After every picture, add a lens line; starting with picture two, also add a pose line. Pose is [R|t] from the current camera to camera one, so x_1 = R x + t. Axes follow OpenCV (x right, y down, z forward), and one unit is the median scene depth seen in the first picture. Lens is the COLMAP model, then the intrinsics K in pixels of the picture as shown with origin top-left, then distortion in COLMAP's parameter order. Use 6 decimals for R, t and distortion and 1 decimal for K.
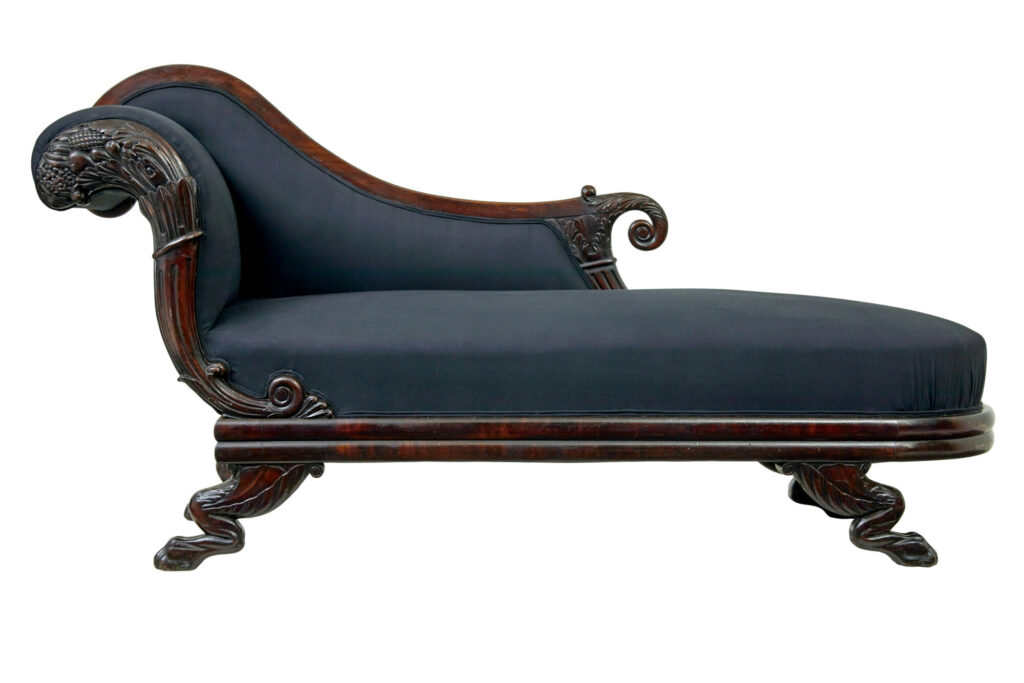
lens RADIAL K [[1783.6, 0, 504.0], [0, 1783.6, 335.6], [0, 0, 1]] dist [0.106351, 0.000000]
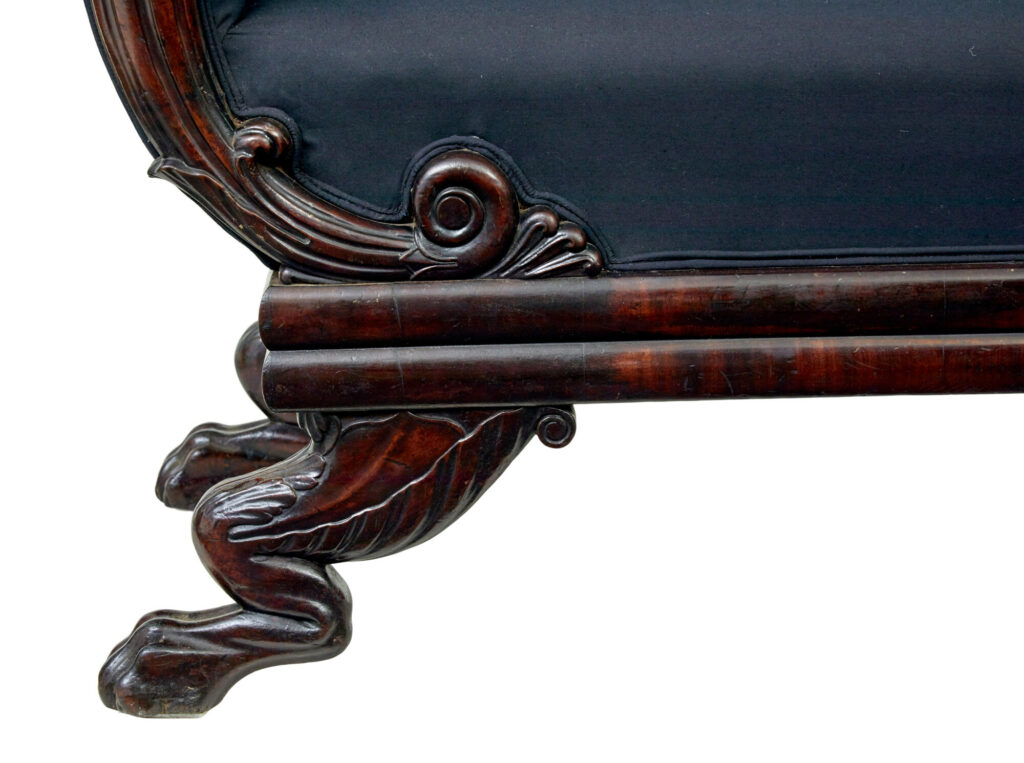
lens RADIAL K [[3415.9, 0, 512.1], [0, 3415.9, 381.6], [0, 0, 1]] dist [-0.037515, 0.000000]
pose [[0.999025, -0.016711, -0.040874, -0.086511], [0.021655, 0.992086, 0.123681, -0.014846], [0.038483, -0.124445, 0.991480, 0.348587]]
